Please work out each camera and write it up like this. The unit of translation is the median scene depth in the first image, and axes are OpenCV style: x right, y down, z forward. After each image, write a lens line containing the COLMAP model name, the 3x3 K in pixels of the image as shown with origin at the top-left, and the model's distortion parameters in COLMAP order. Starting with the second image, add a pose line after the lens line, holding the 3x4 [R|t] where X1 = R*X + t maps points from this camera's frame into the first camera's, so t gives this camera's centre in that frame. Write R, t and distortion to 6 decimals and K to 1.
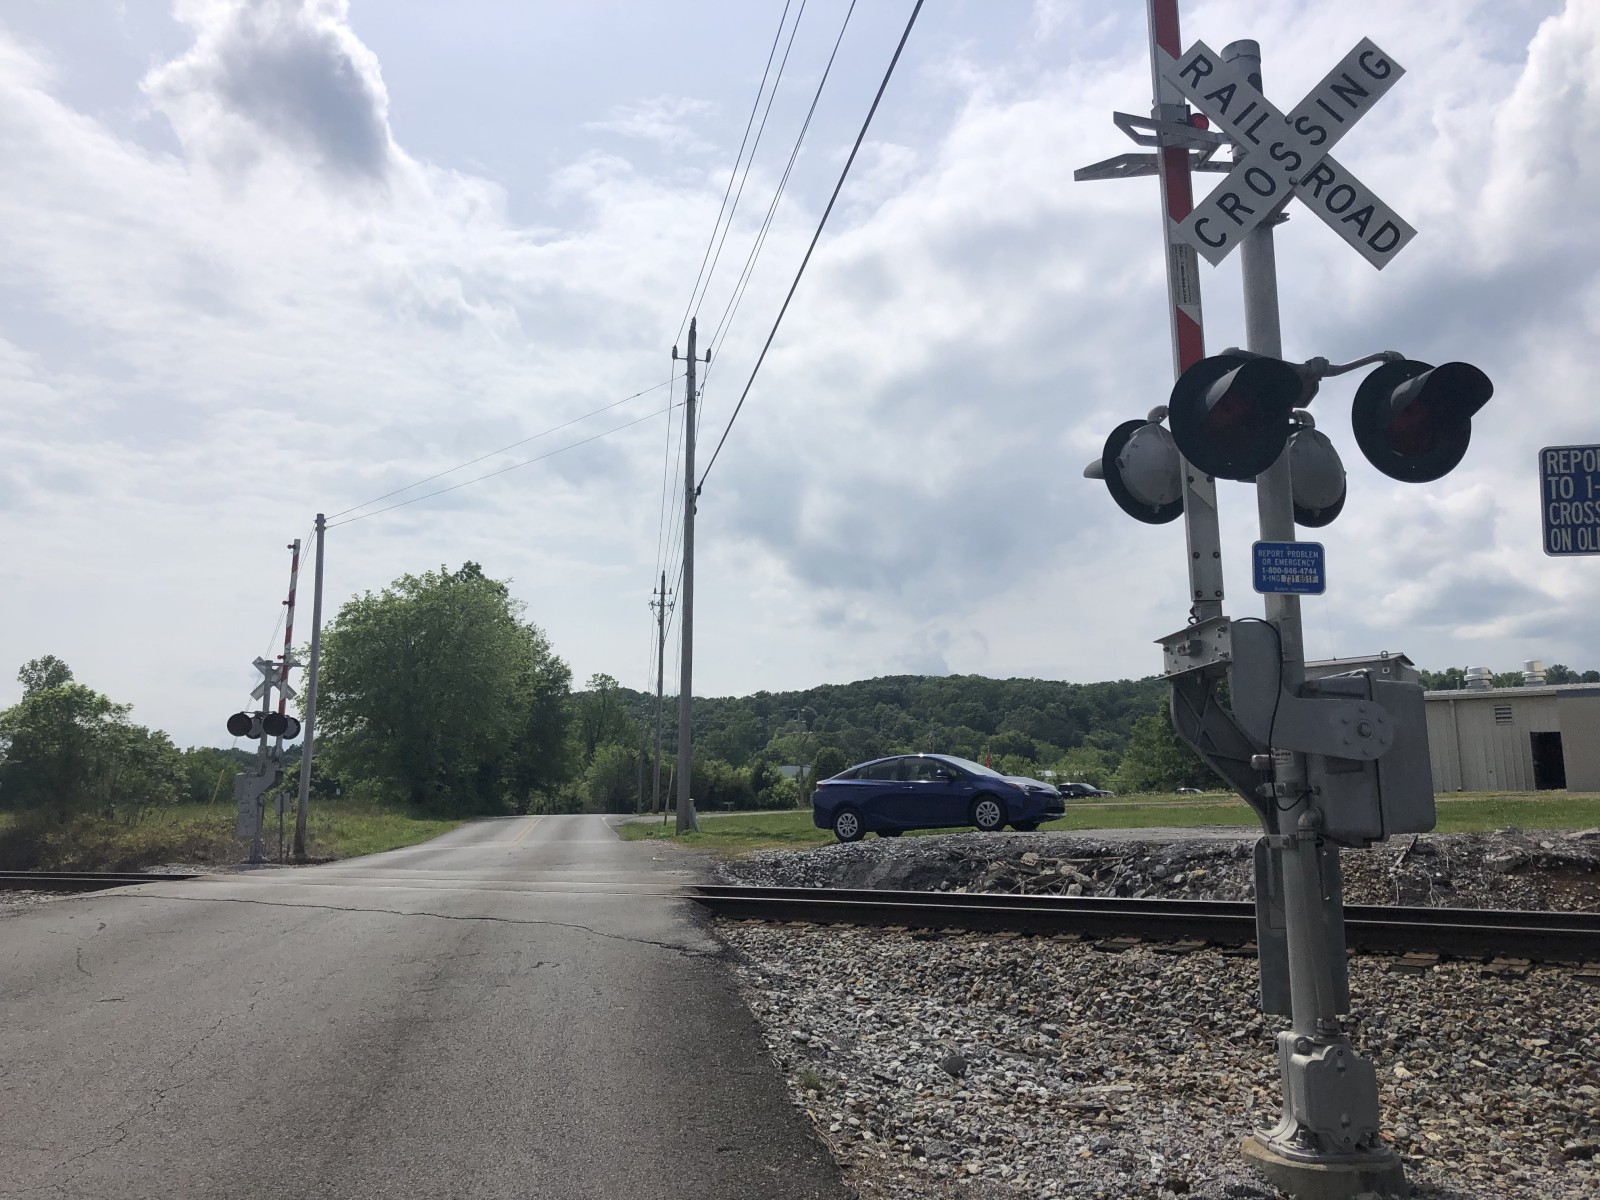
lens RADIAL K [[1295.1, 0, 798.3], [0, 1295.1, 578.3], [0, 0, 1]] dist [0.038641, -0.025451]
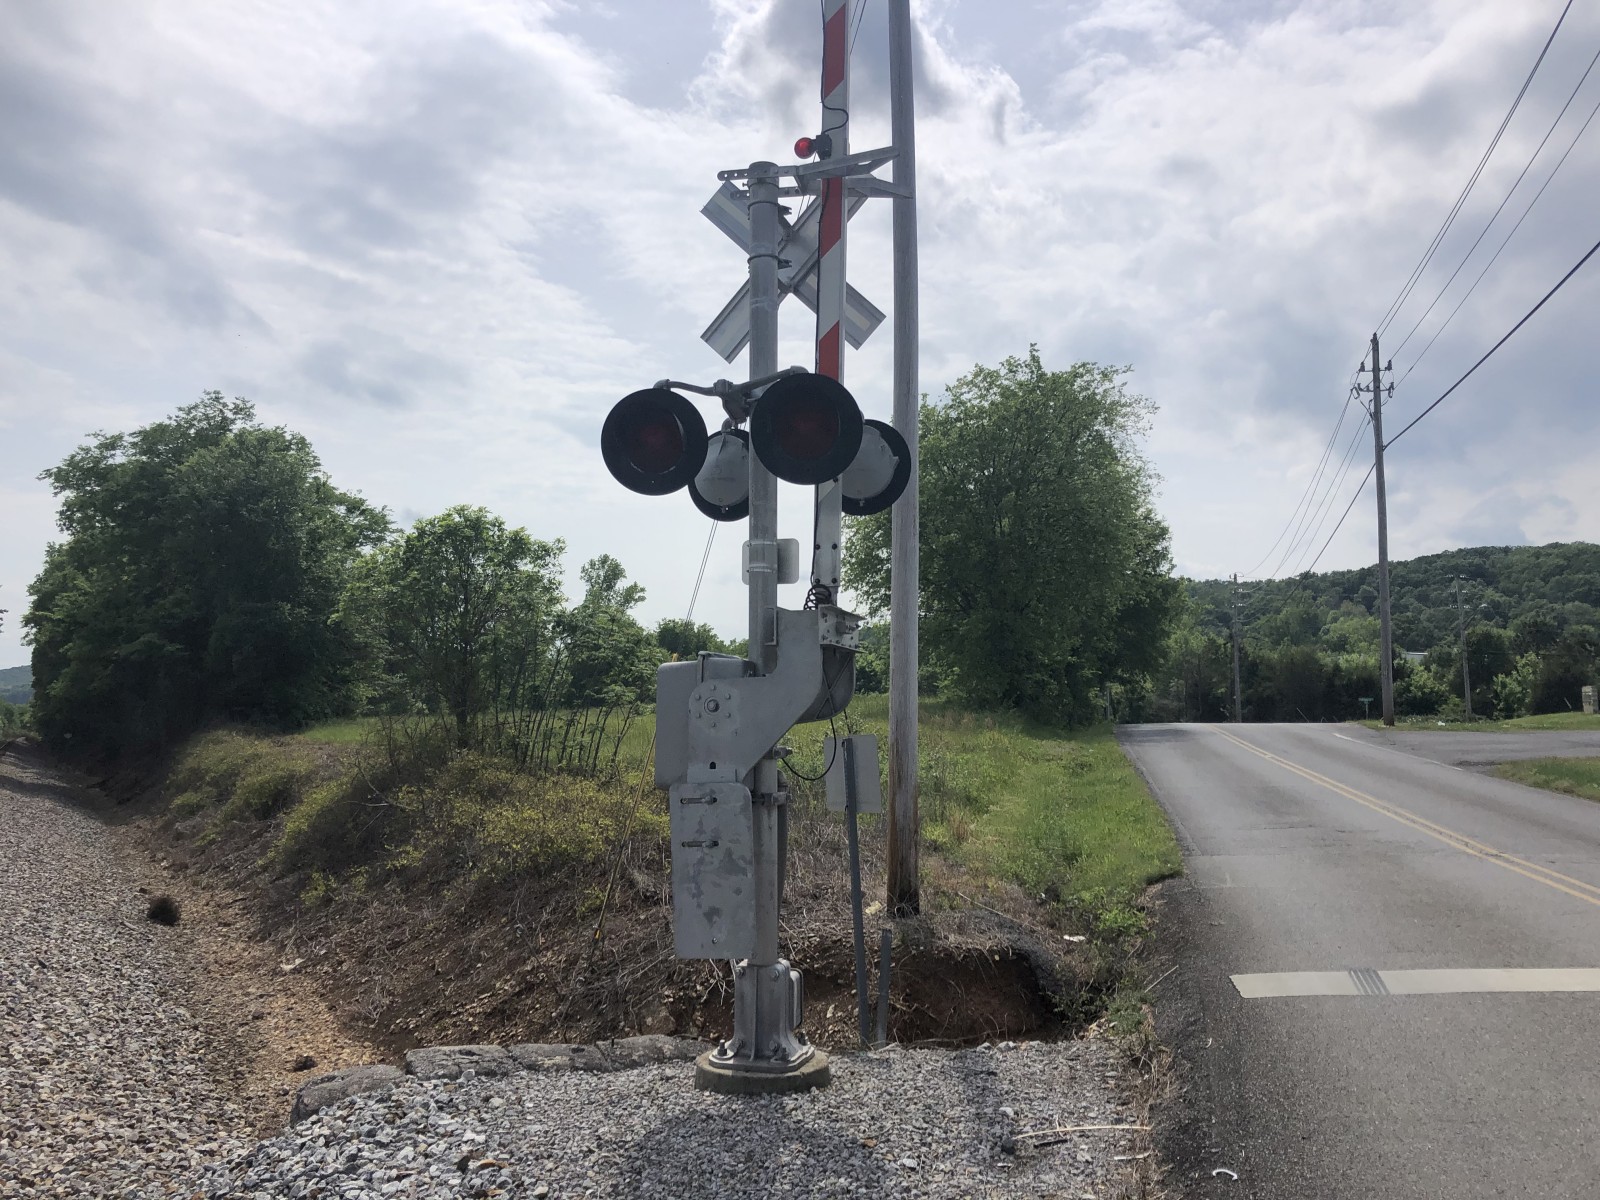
lens RADIAL K [[1295.1, 0, 798.3], [0, 1295.1, 578.3], [0, 0, 1]] dist [0.038641, -0.025451]
pose [[0.924631, -0.037520, -0.379012, -0.060418], [0.068845, 0.995208, 0.069435, 0.022793], [0.374591, -0.090295, 0.922783, 0.149861]]
